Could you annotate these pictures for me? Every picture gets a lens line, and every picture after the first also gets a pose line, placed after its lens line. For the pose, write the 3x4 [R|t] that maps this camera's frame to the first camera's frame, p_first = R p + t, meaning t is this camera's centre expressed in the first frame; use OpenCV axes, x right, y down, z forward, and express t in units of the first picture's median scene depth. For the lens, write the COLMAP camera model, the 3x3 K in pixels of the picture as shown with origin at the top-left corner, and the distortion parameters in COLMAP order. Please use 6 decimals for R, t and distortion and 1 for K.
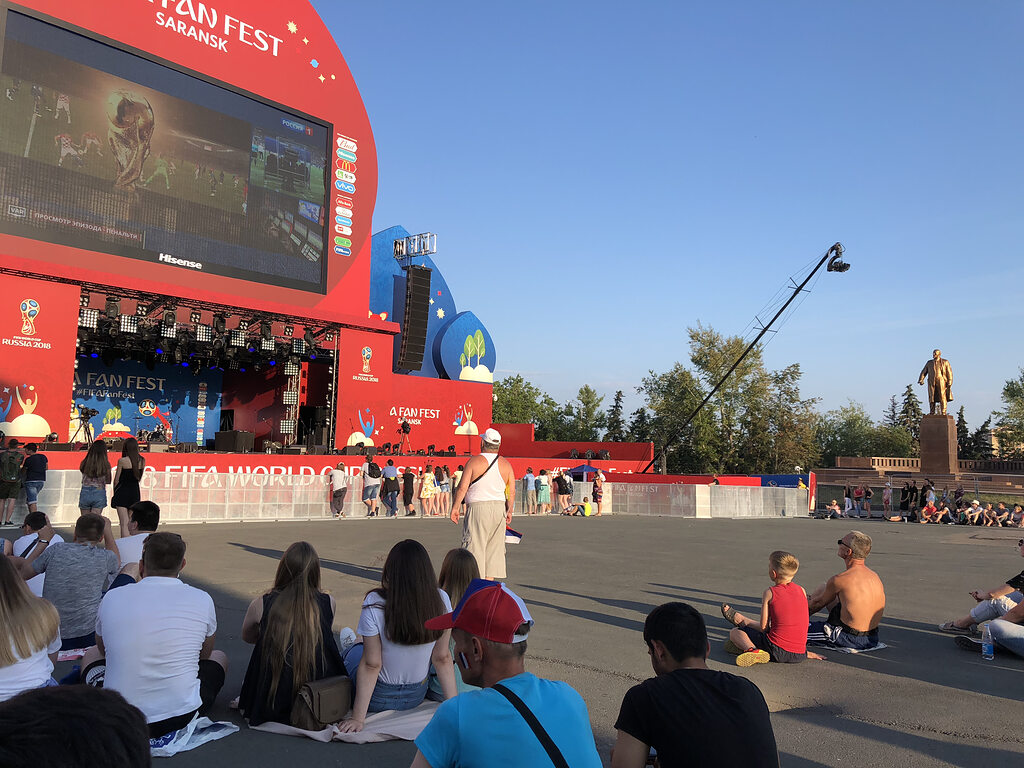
lens RADIAL K [[834.0, 0, 524.2], [0, 834.0, 378.5], [0, 0, 1]] dist [0.007655, -0.001314]
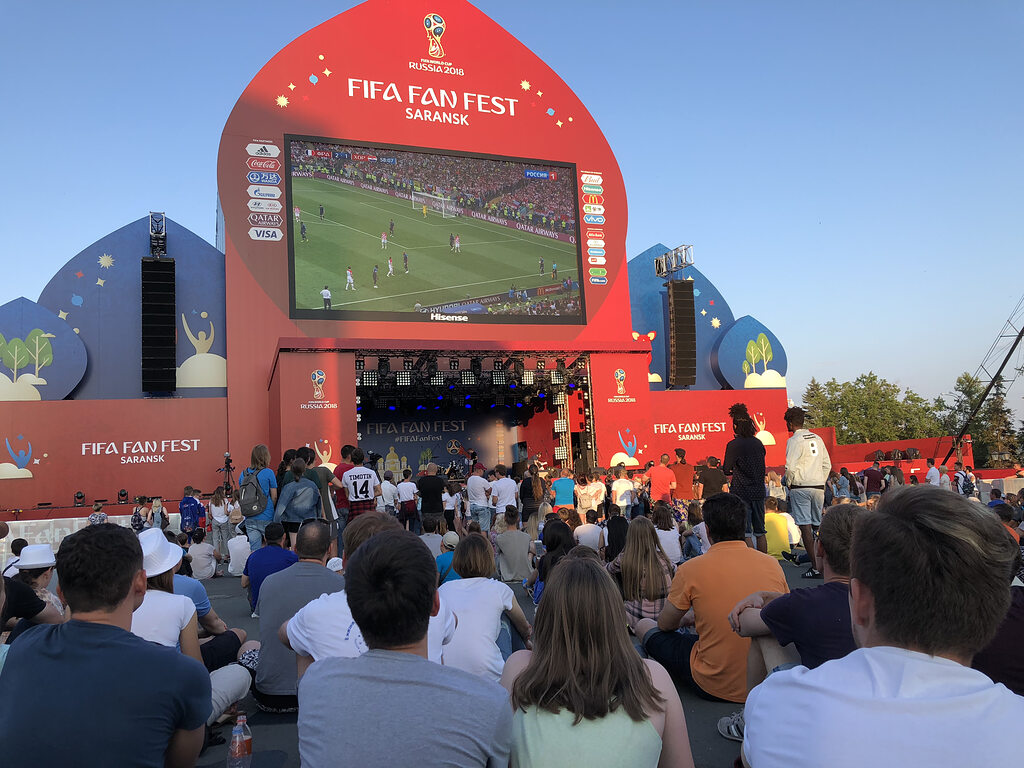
lens RADIAL K [[833.0, 0, 519.7], [0, 833.0, 382.9], [0, 0, 1]] dist [0.065147, -0.113398]
pose [[0.881191, -0.127027, -0.455375, 0.153836], [0.118038, 0.991836, -0.048260, 0.012565], [0.457788, -0.011225, 0.888991, 0.027104]]
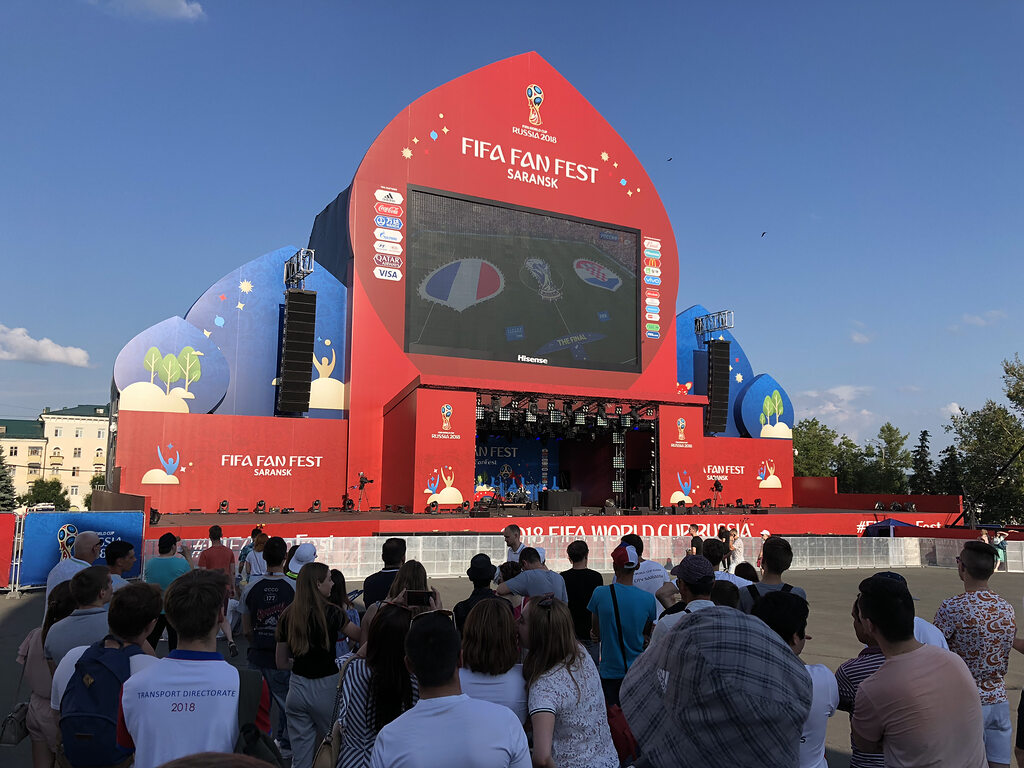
lens RADIAL K [[843.5, 0, 512.0], [0, 843.5, 384.0], [0, 0, 1]] dist [0.109687, -0.199100]
pose [[0.942883, -0.053131, -0.328860, -0.015739], [0.043386, 0.998377, -0.036903, -0.048173], [0.330287, 0.020527, 0.943657, -0.194898]]
